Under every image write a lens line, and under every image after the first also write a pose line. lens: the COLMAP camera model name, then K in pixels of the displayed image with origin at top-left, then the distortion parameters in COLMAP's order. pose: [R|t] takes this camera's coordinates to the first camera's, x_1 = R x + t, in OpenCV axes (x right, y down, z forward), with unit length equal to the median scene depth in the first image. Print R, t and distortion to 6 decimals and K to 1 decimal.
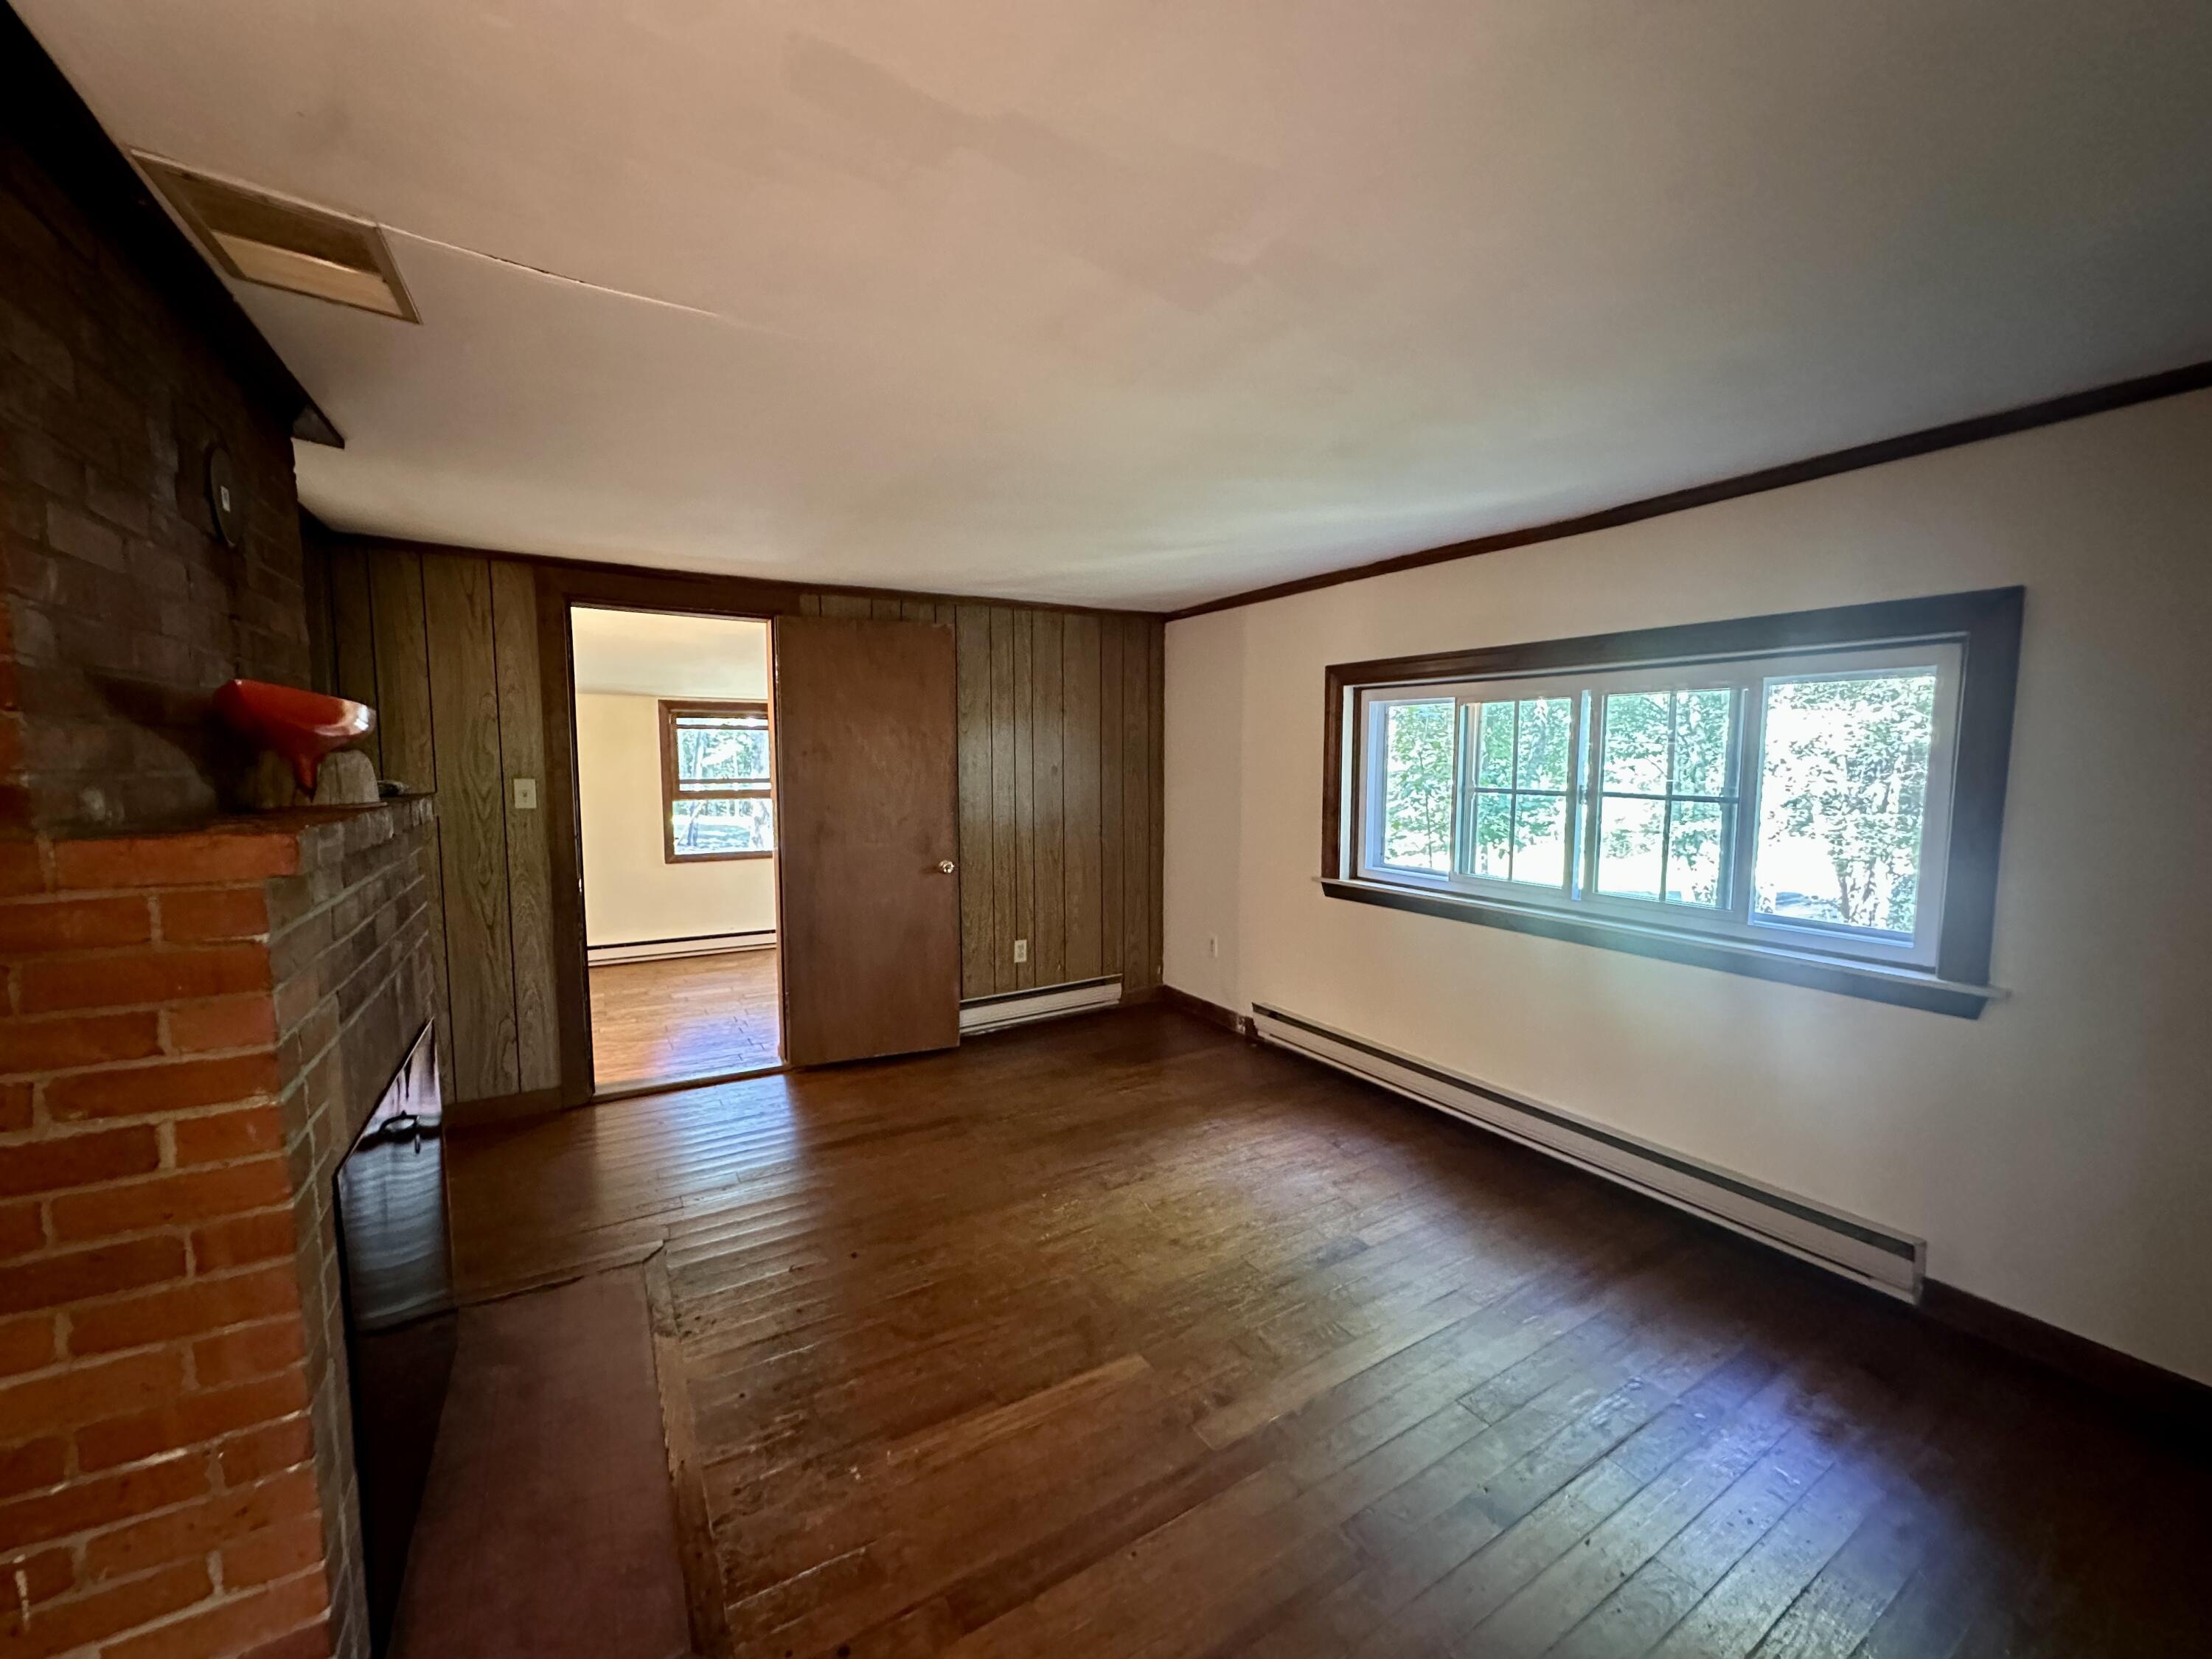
lens RADIAL K [[875.8, 0, 1094.5], [0, 875.8, 834.3], [0, 0, 1]] dist [-0.007567, 0.001346]
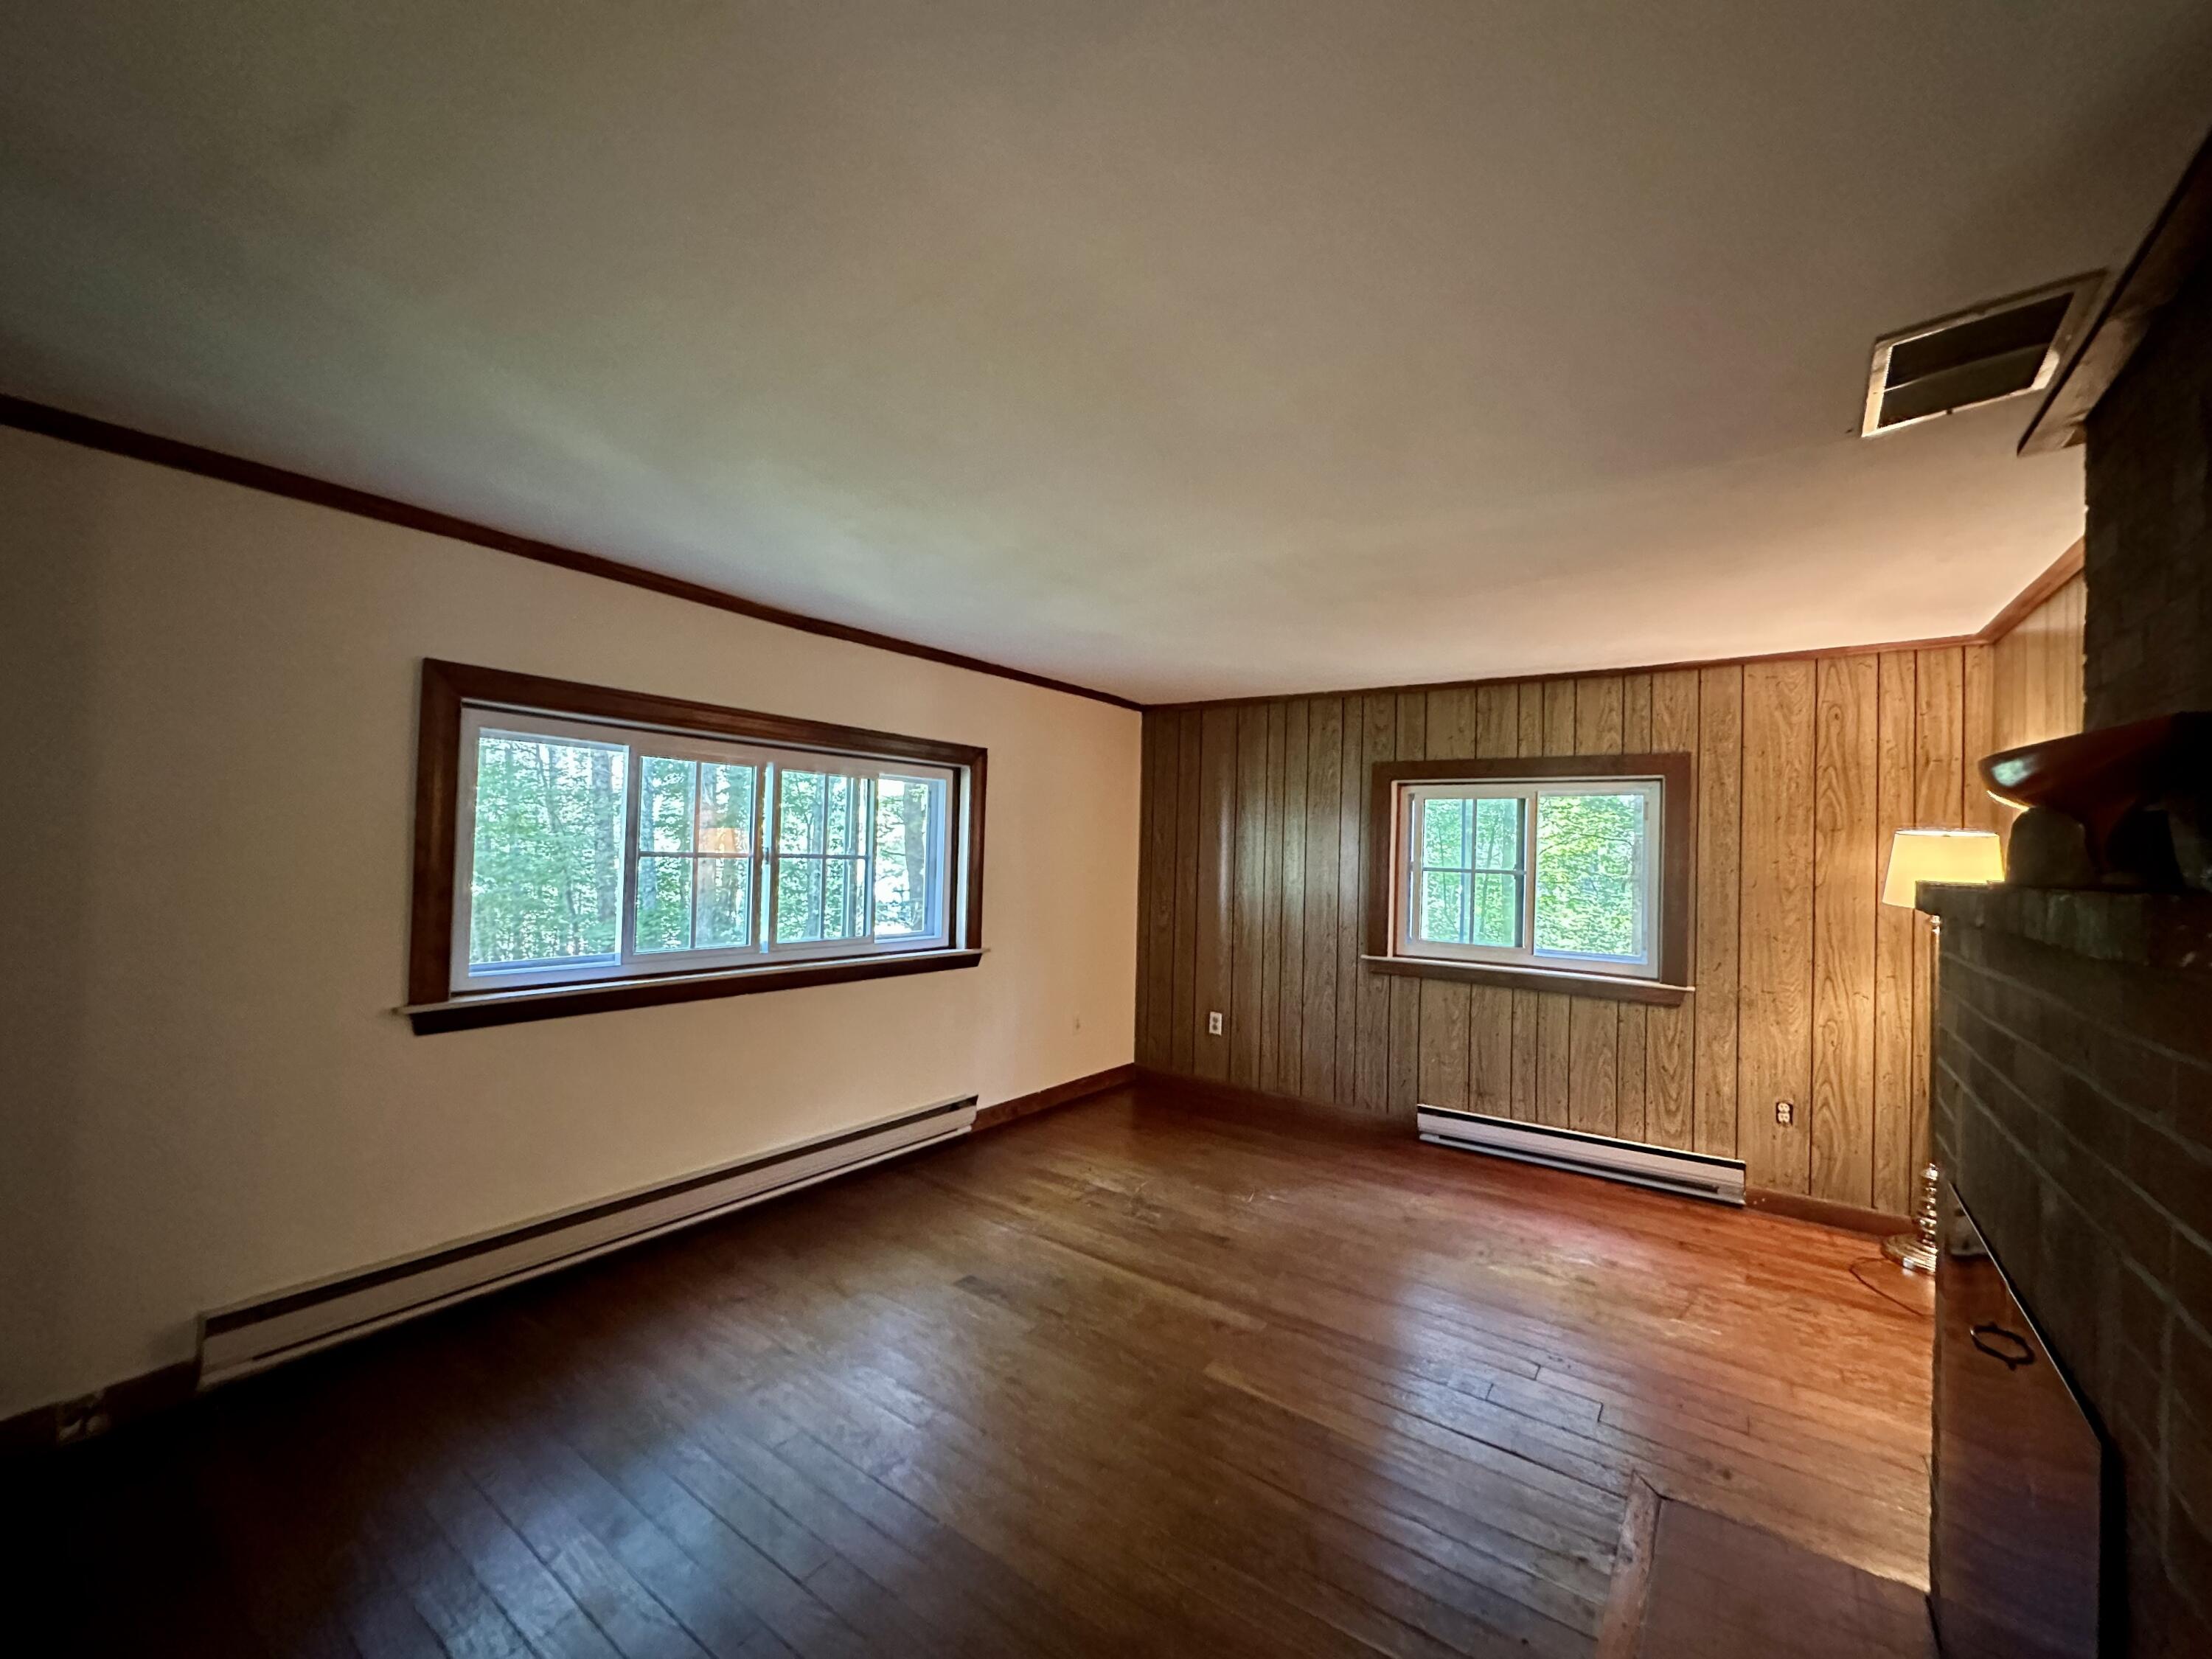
lens RADIAL K [[875.8, 0, 1116.8], [0, 875.8, 832.7], [0, 0, 1]] dist [-0.007567, 0.001346]
pose [[-0.395163, 0.007181, 0.918583, -0.478146], [0.056074, 0.998293, 0.016317, -0.051745], [-0.916898, 0.057956, -0.394891, 0.782473]]
